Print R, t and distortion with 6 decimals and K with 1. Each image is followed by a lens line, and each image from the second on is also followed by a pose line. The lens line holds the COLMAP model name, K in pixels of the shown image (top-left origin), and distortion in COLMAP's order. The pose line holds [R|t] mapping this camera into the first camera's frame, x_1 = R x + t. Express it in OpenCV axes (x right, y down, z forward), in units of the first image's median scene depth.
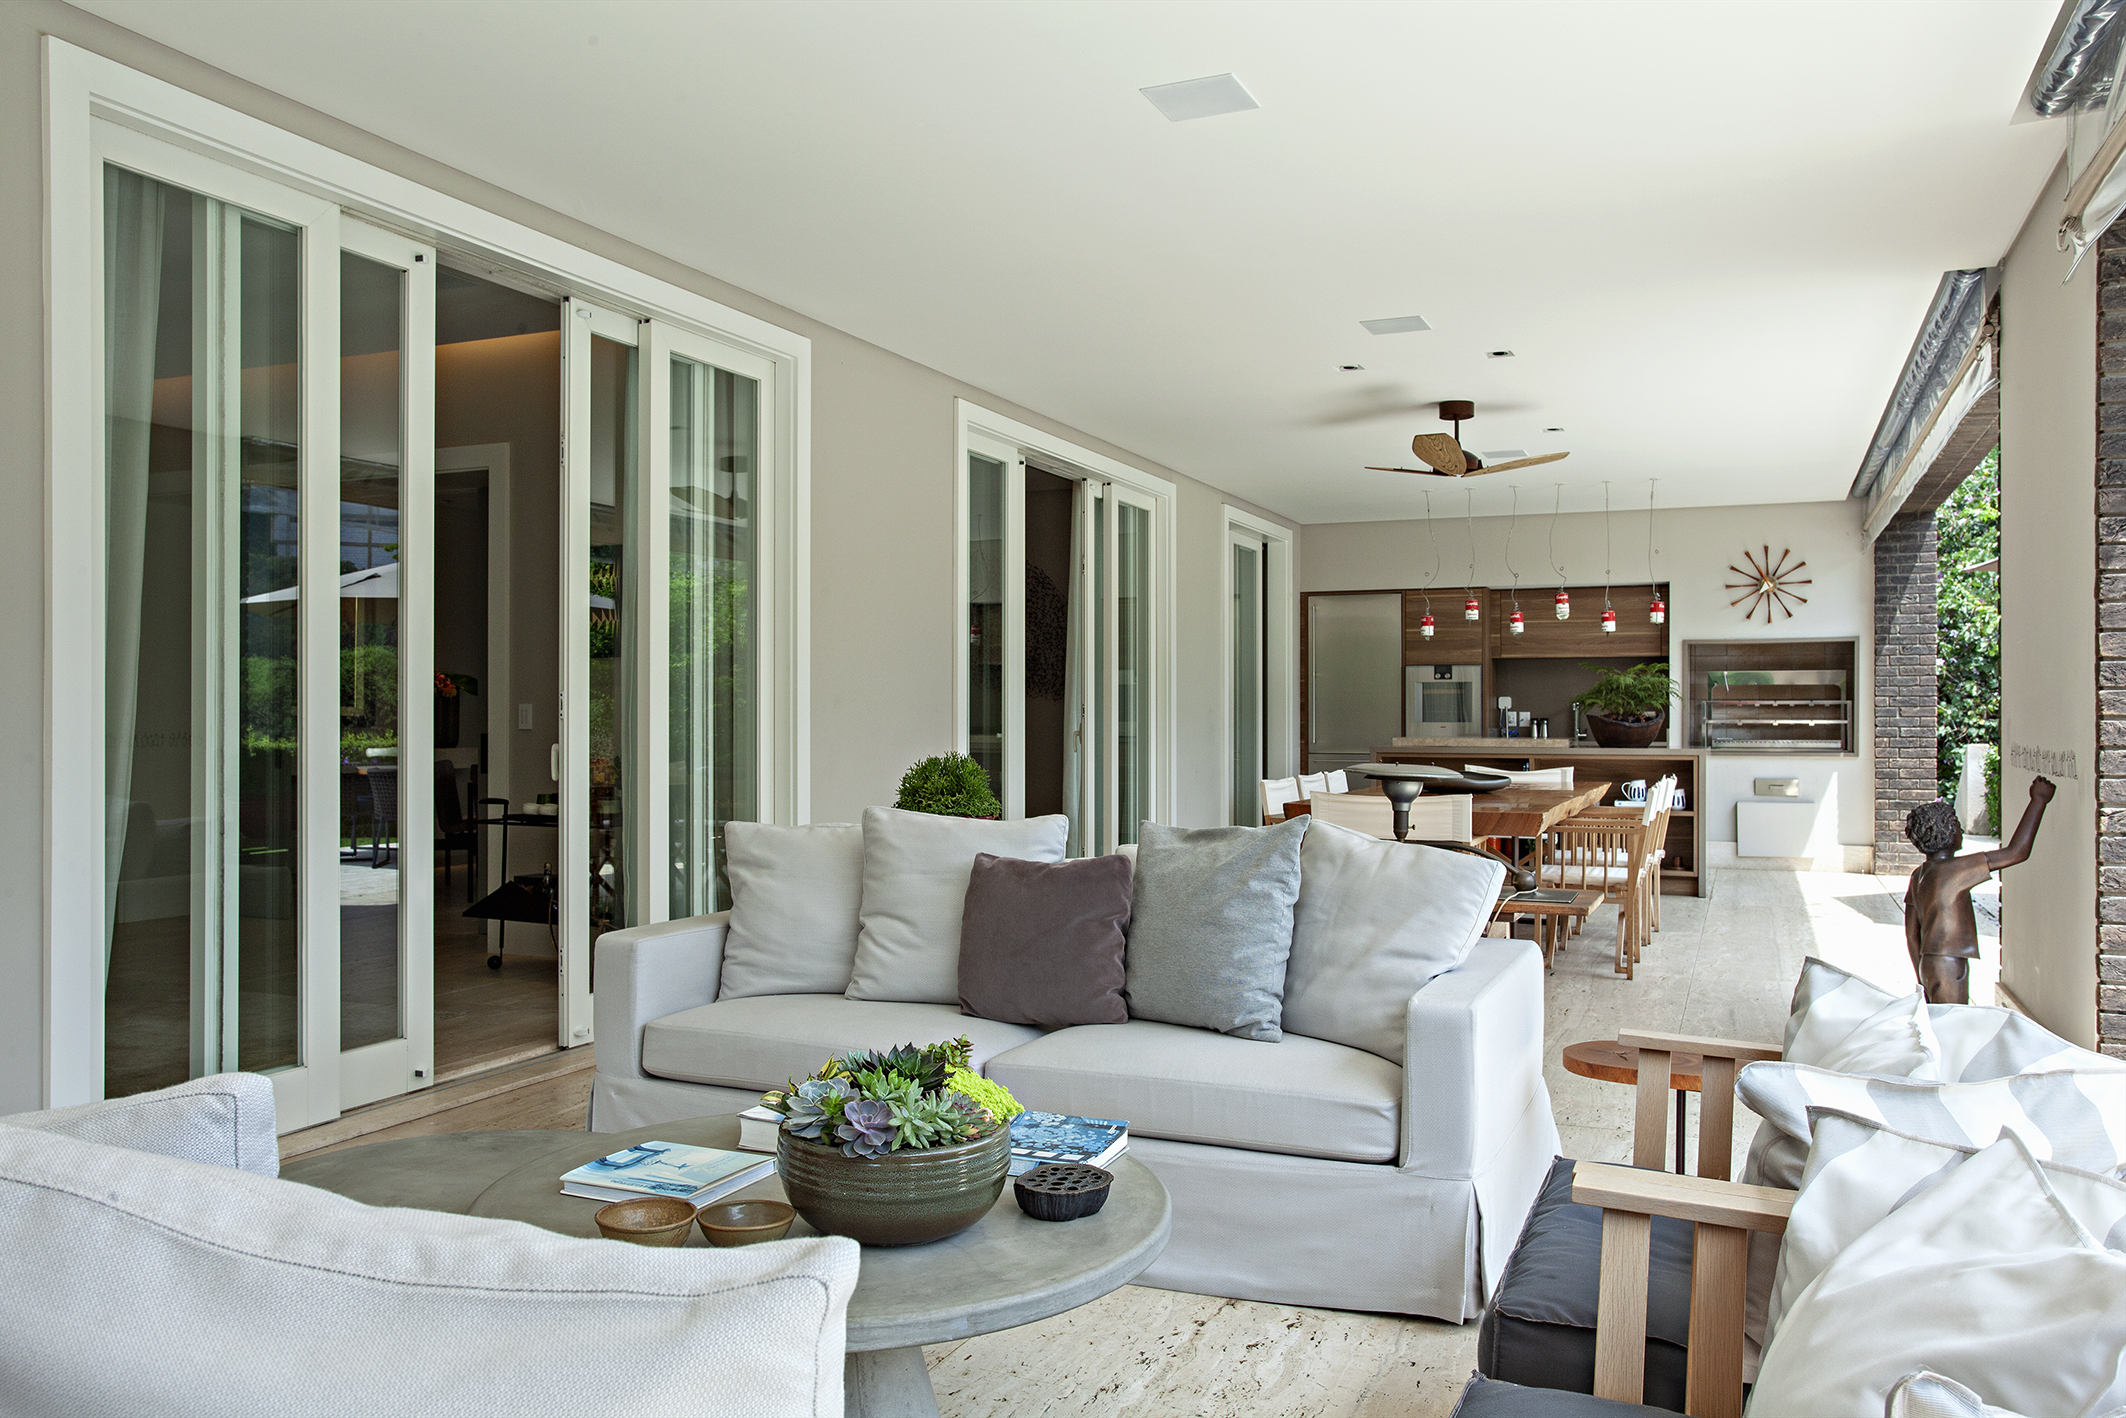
lens RADIAL K [[1617.0, 0, 1060.3], [0, 1617.0, 714.1], [0, 0, 1]] dist [-0.000980, -0.000179]
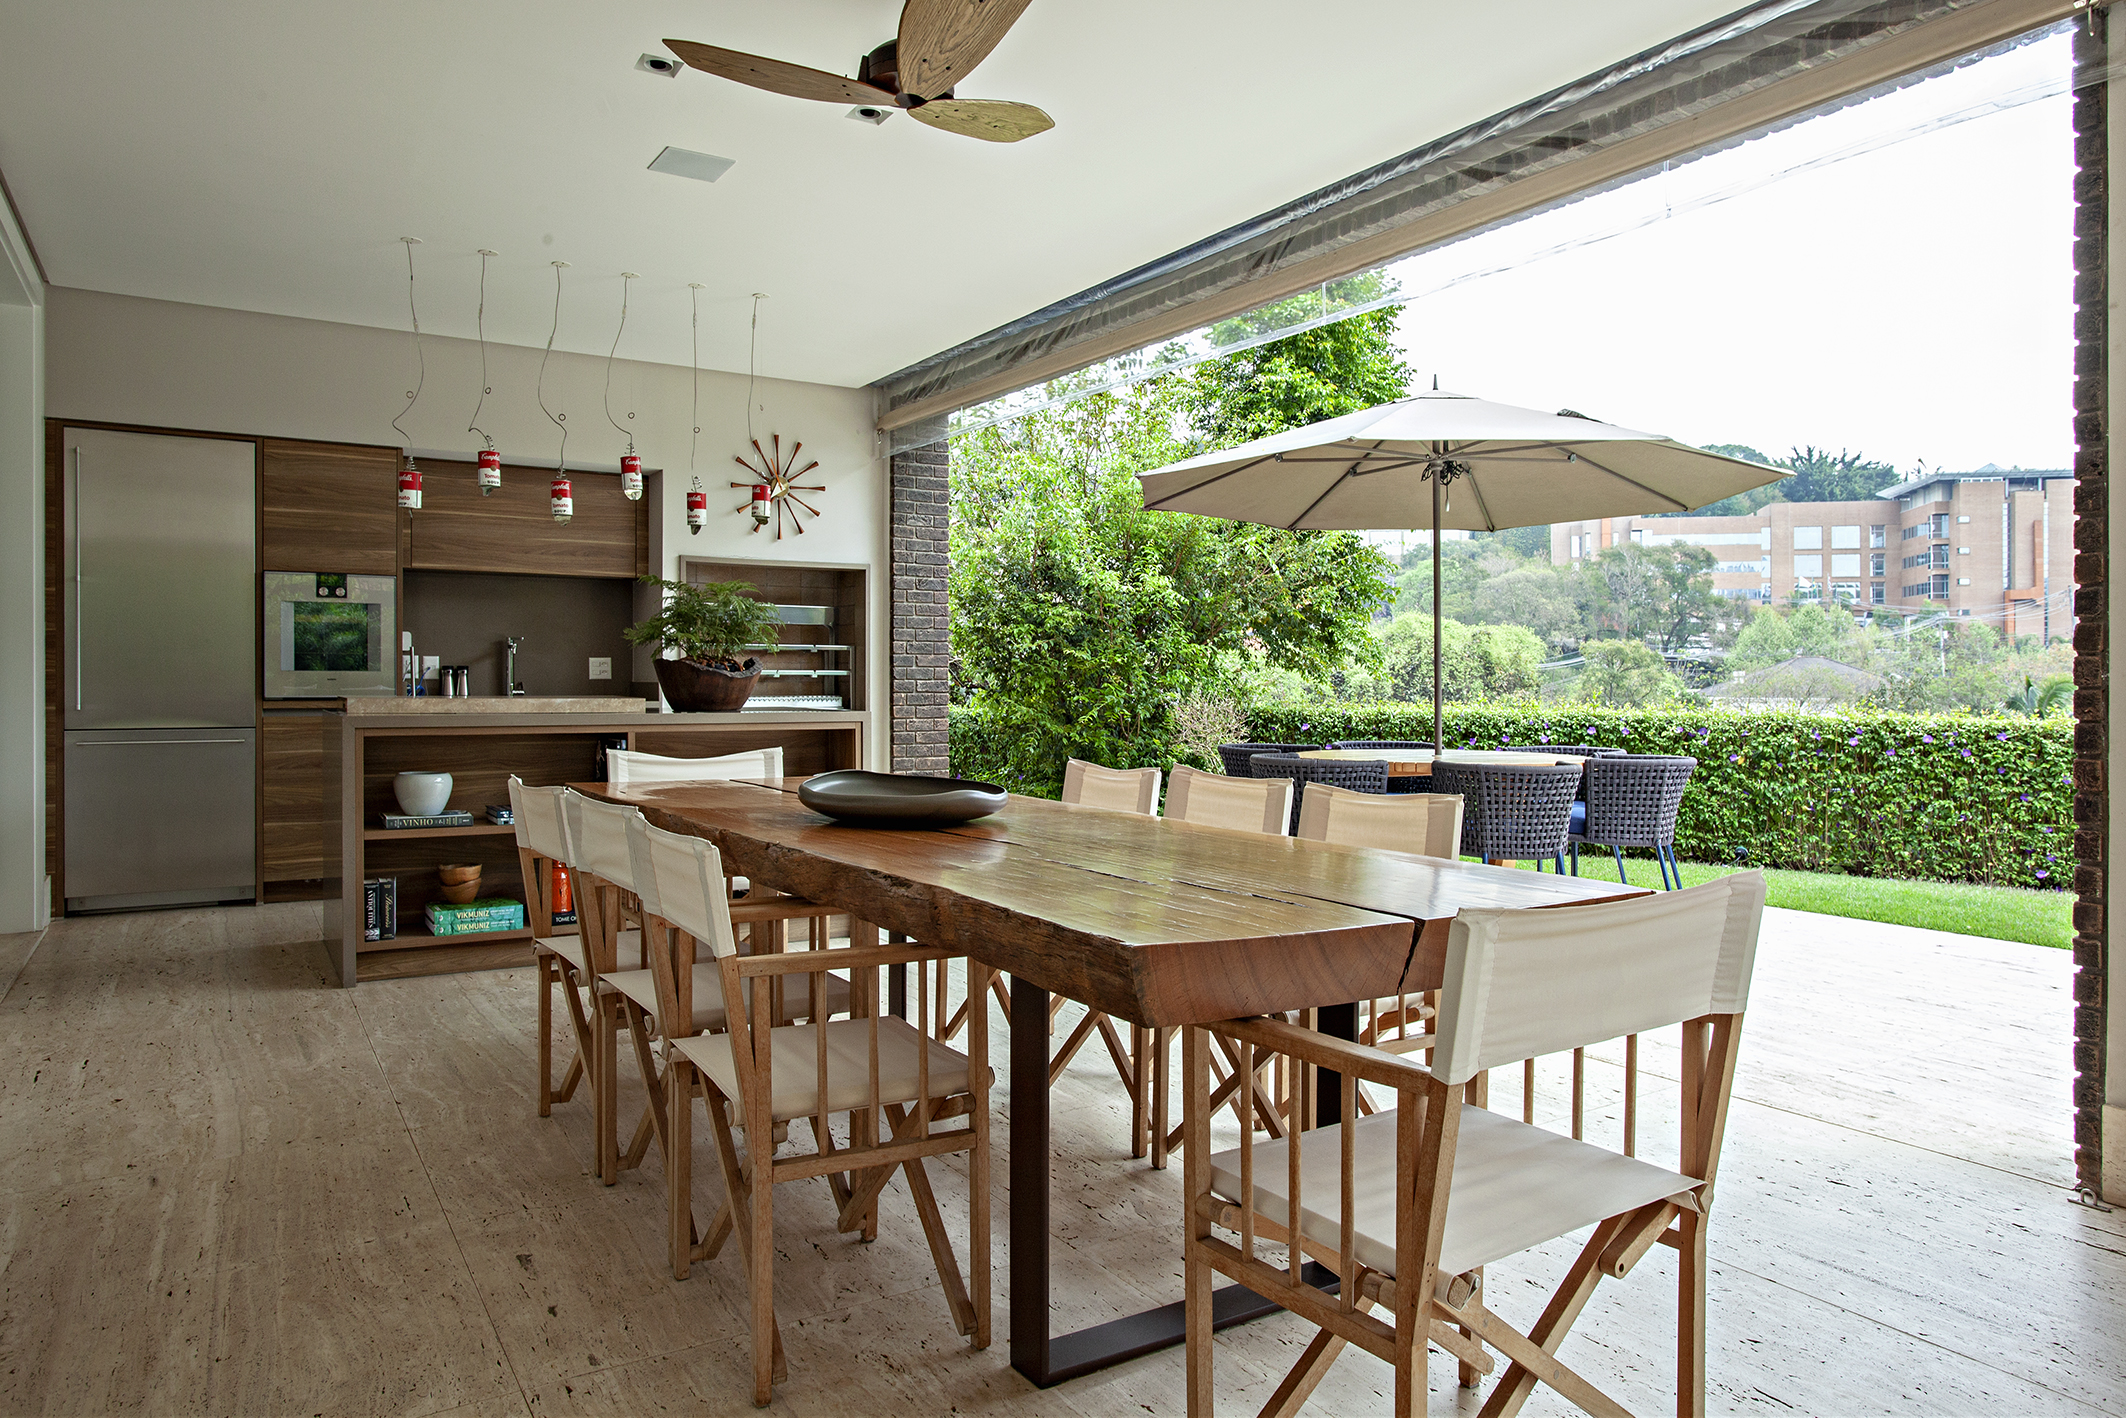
lens RADIAL K [[1533.8, 0, 1059.8], [0, 1533.8, 703.5], [0, 0, 1]] dist [-0.002722, 0.000466]
pose [[0.617474, -0.011964, 0.786500, -0.036365], [-0.005270, 0.999799, 0.019346, 0.004620], [-0.786573, -0.016090, 0.617287, 0.453059]]
